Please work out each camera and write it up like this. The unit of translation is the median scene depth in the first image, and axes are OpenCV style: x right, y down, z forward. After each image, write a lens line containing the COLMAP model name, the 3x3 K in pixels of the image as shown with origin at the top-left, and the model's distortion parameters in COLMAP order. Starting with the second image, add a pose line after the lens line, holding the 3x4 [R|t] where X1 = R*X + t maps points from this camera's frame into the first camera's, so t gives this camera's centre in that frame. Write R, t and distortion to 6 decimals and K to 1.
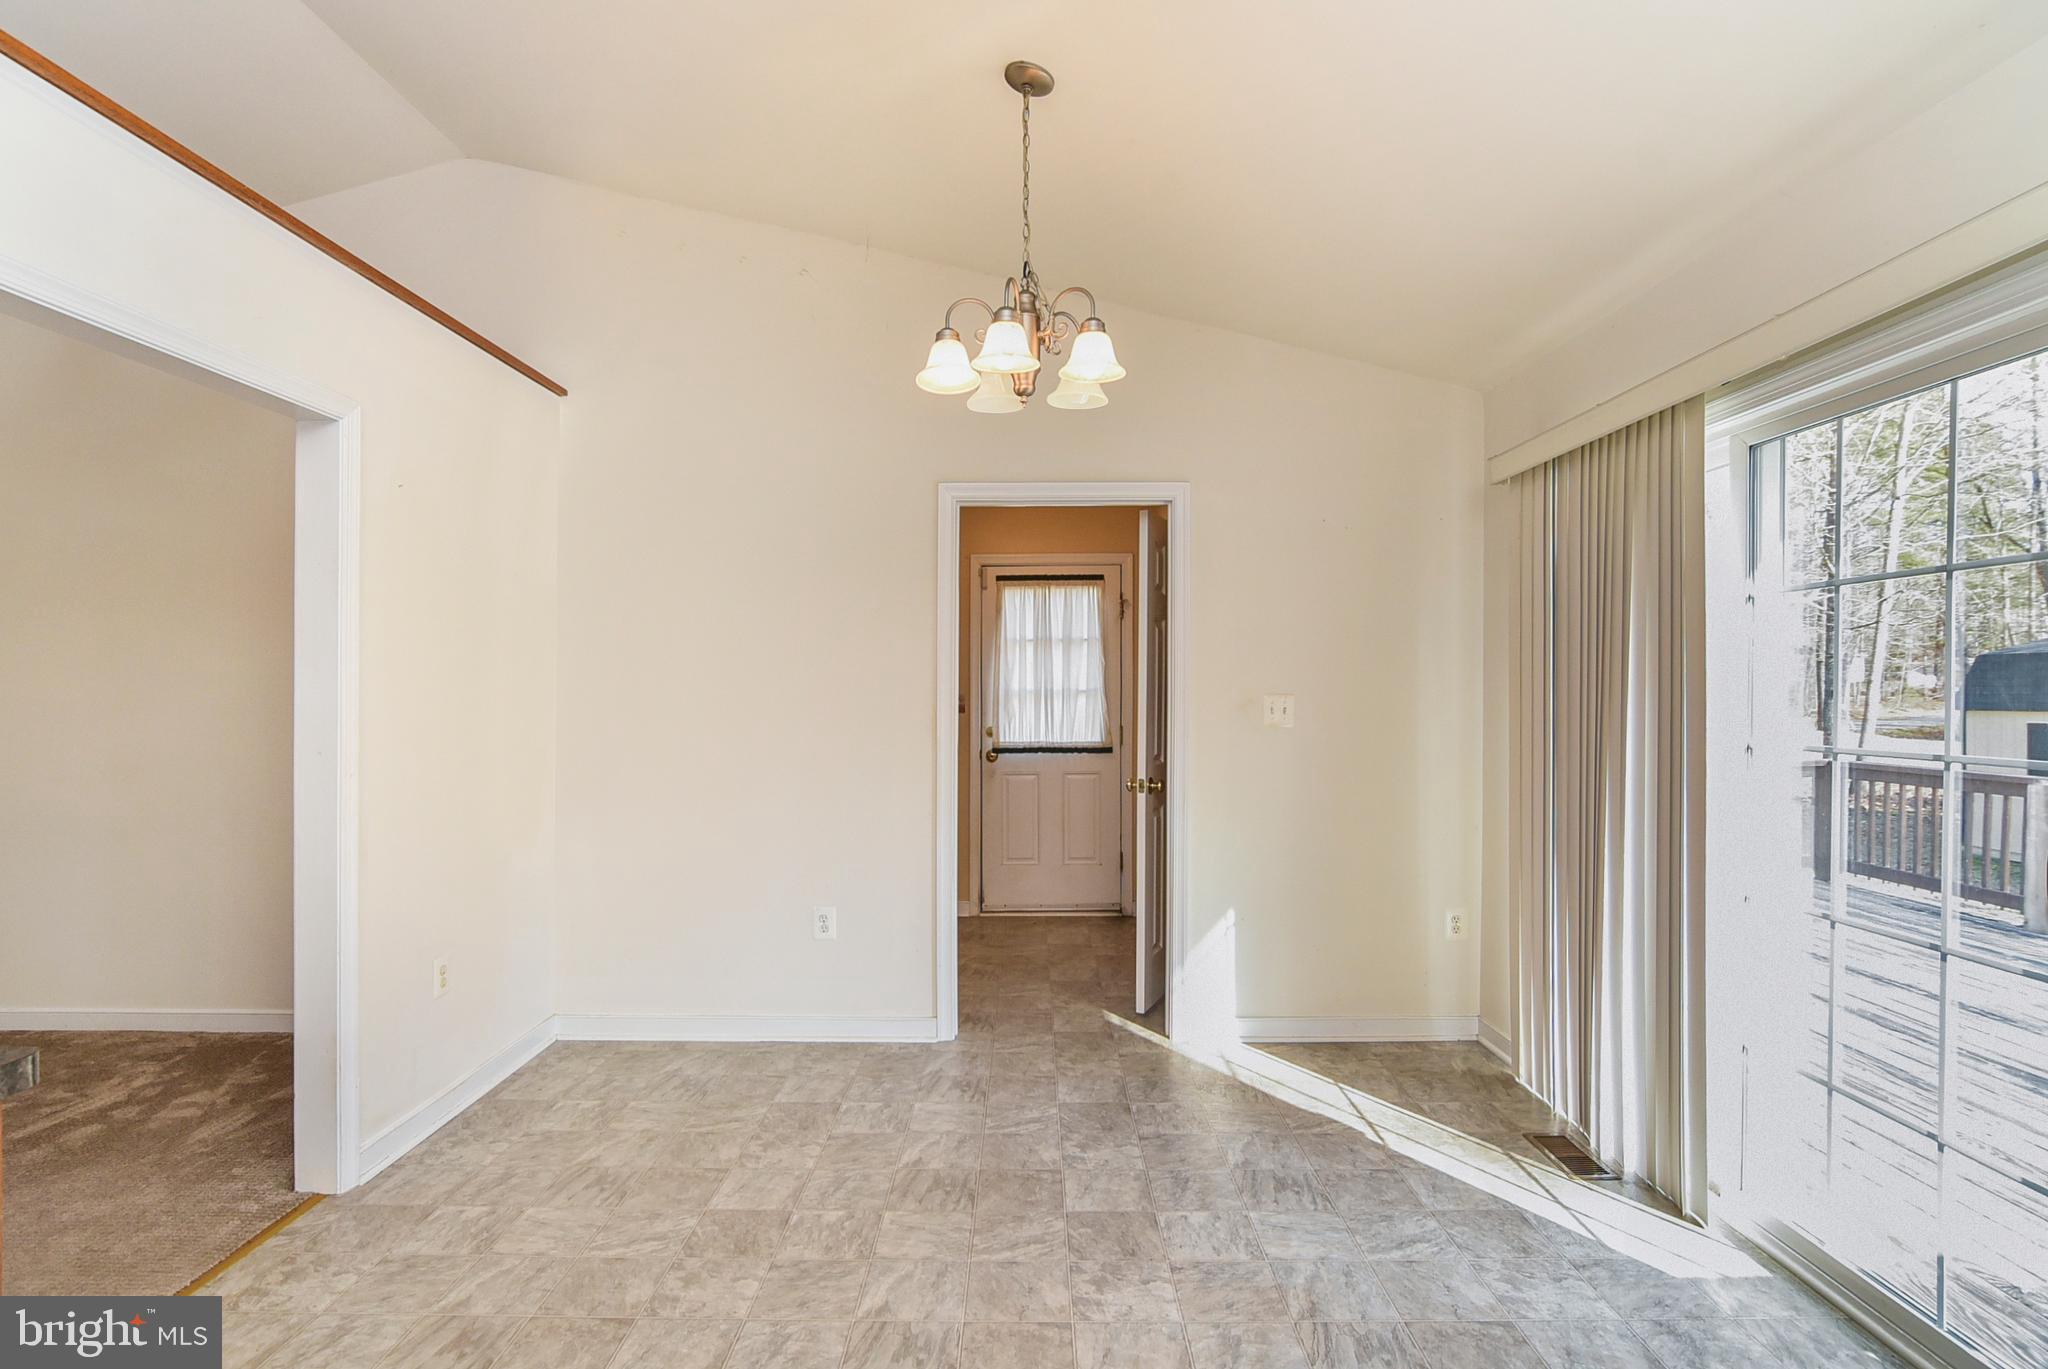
lens RADIAL K [[1053.9, 0, 1024.0], [0, 1053.9, 684.5], [0, 0, 1]] dist [-0.004521, 0.002362]
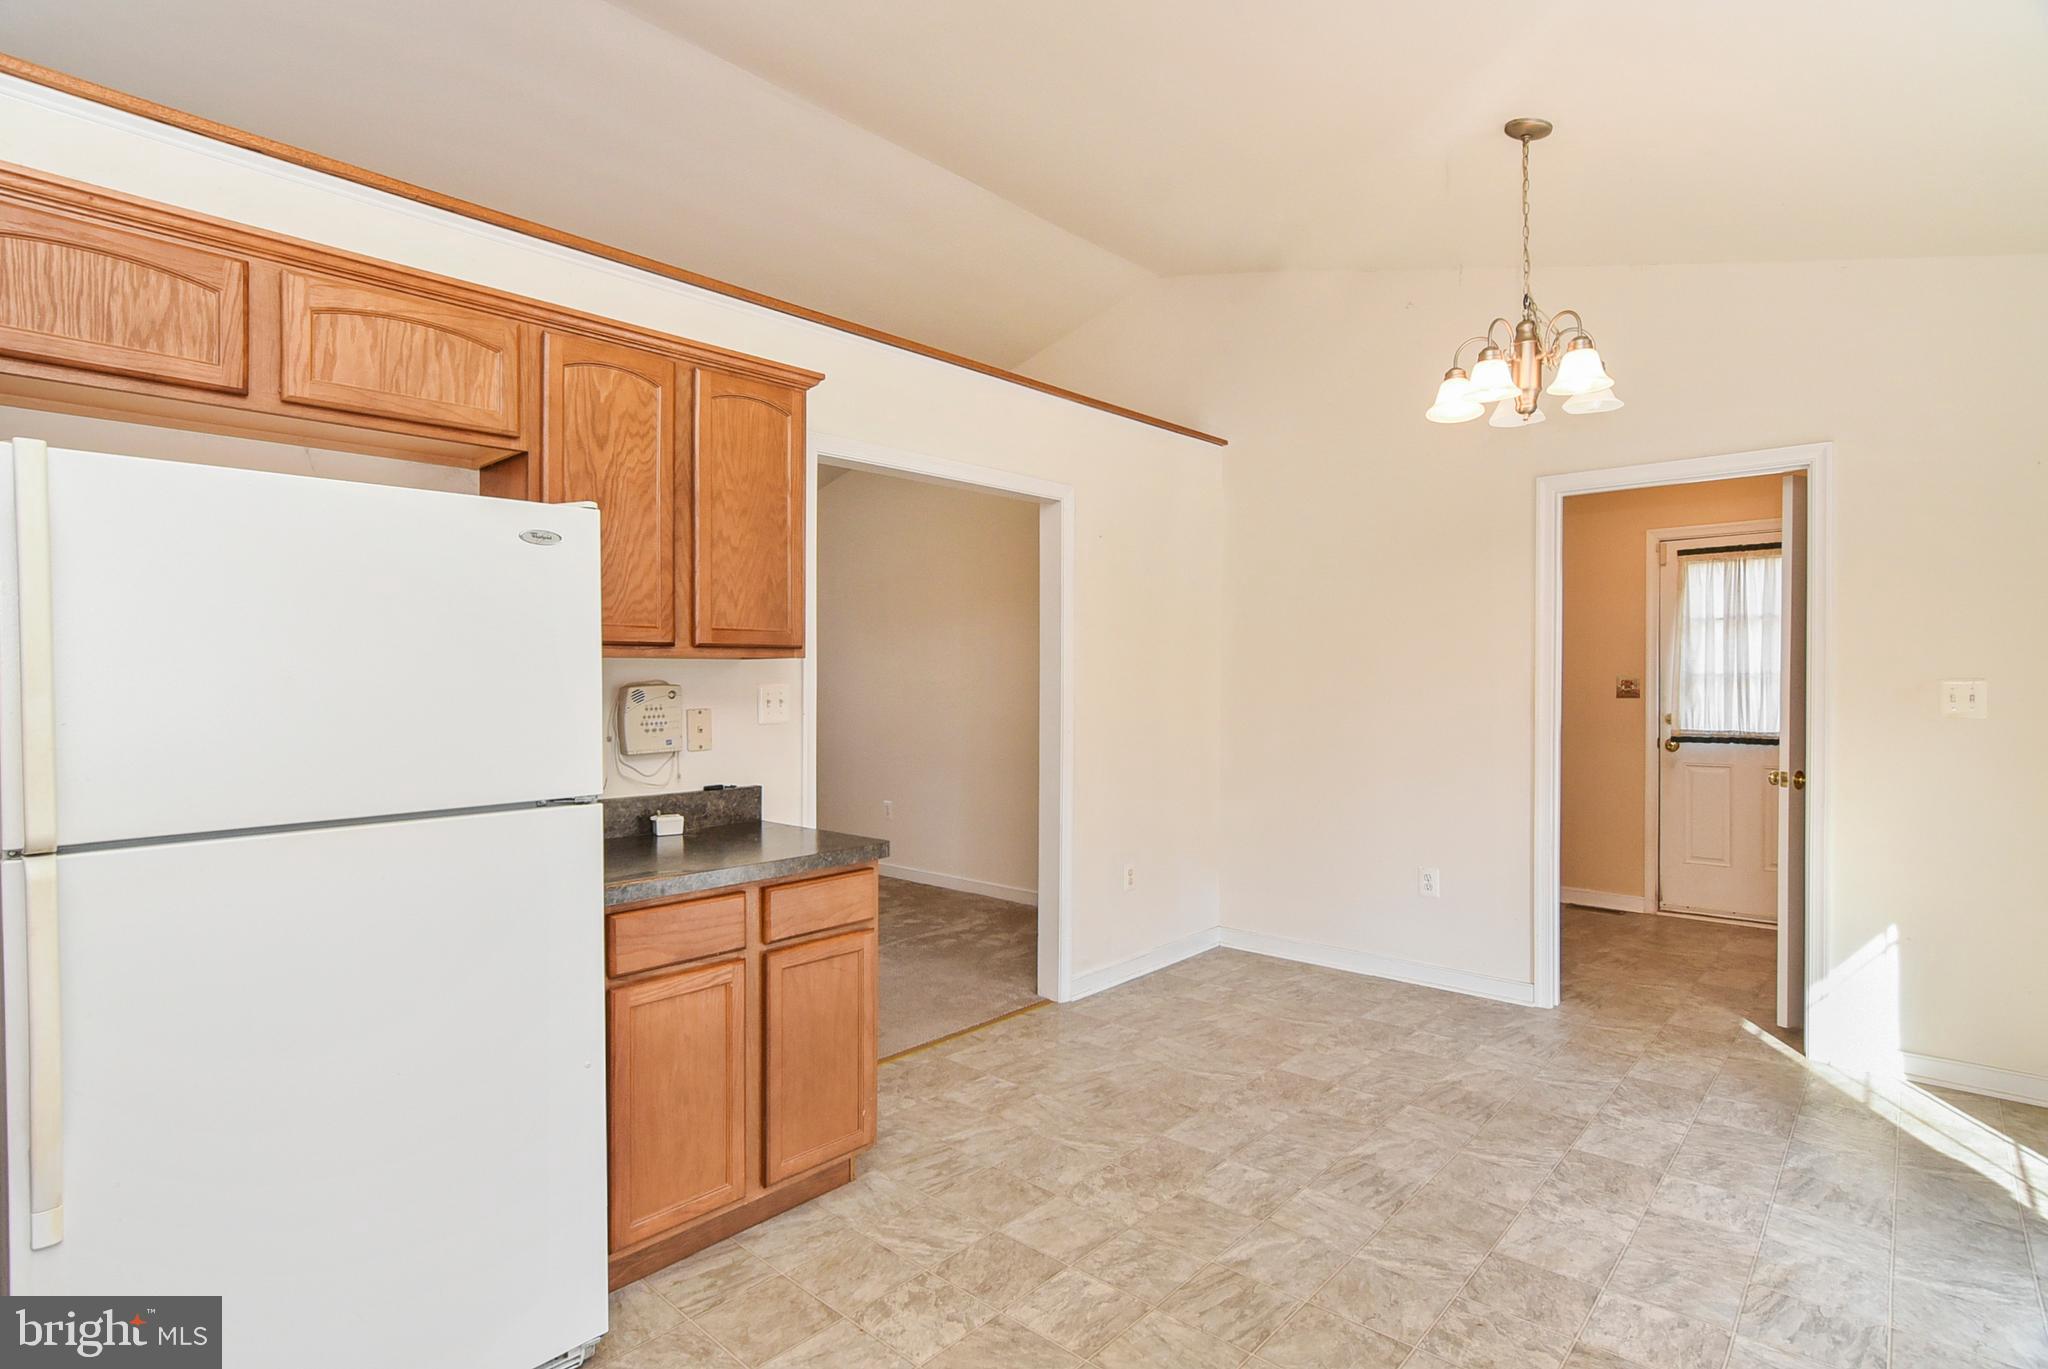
lens RADIAL K [[1050.0, 0, 969.8], [0, 1050.0, 681.7], [0, 0, 1]] dist [-0.001083, -0.000129]
pose [[0.731598, 0.005399, -0.681715, 0.252500], [0.003992, 0.999918, 0.012204, -0.002701], [0.681725, -0.011650, 0.731516, -0.175428]]
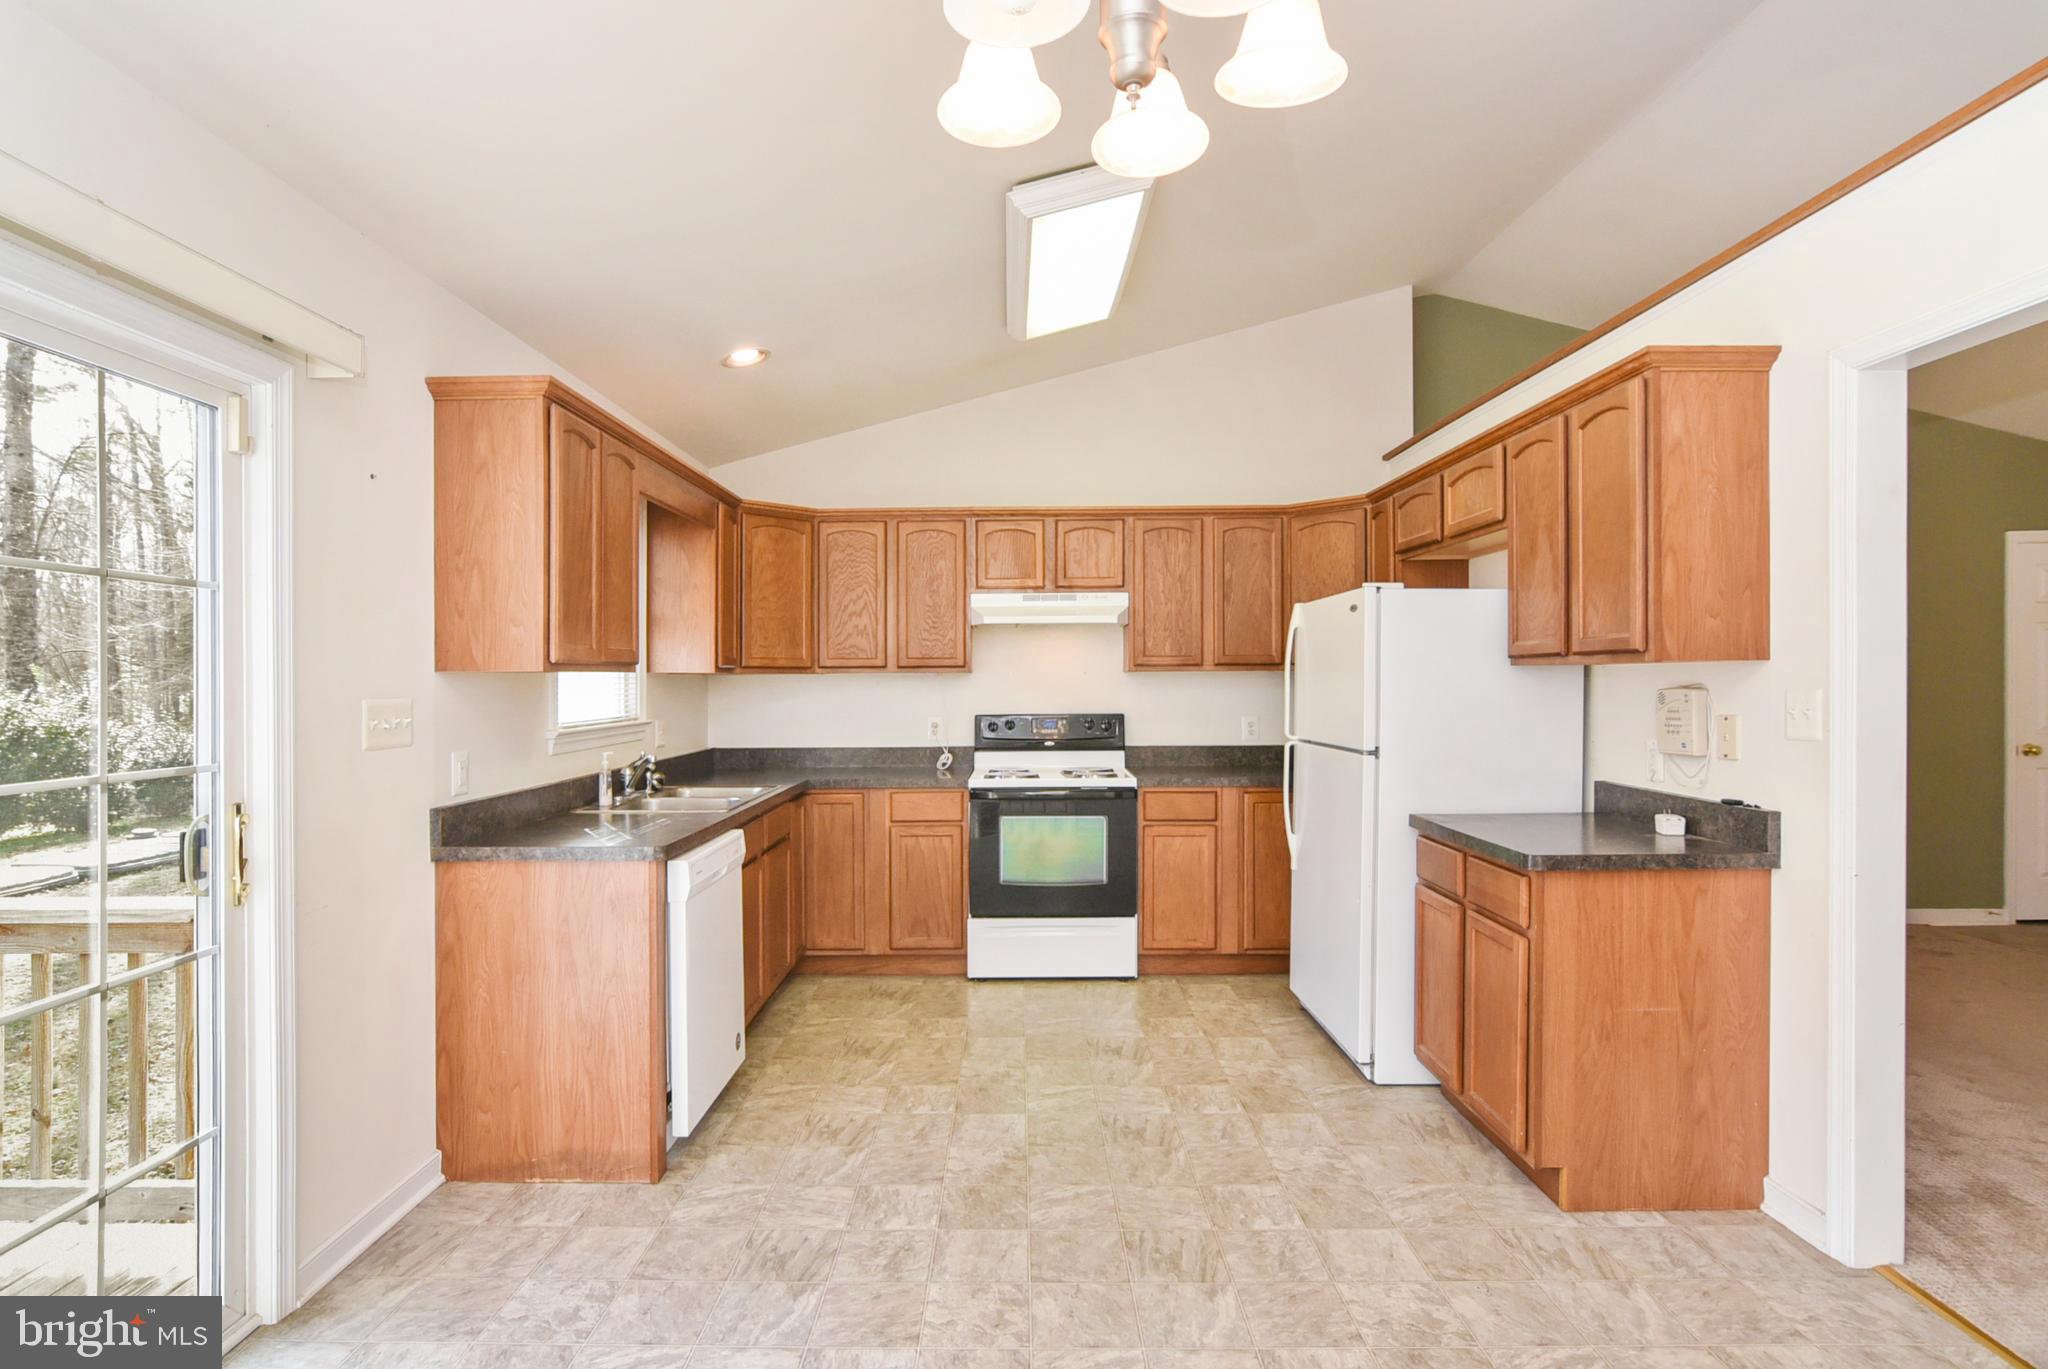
lens RADIAL K [[1053.9, 0, 1024.0], [0, 1053.9, 684.5], [0, 0, 1]] dist [-0.004521, 0.002362]
pose [[-0.999788, 0.012473, -0.016355, 0.040328], [0.012514, 0.999919, -0.002409, 0.001098], [0.016324, -0.002613, -0.999863, 1.122373]]
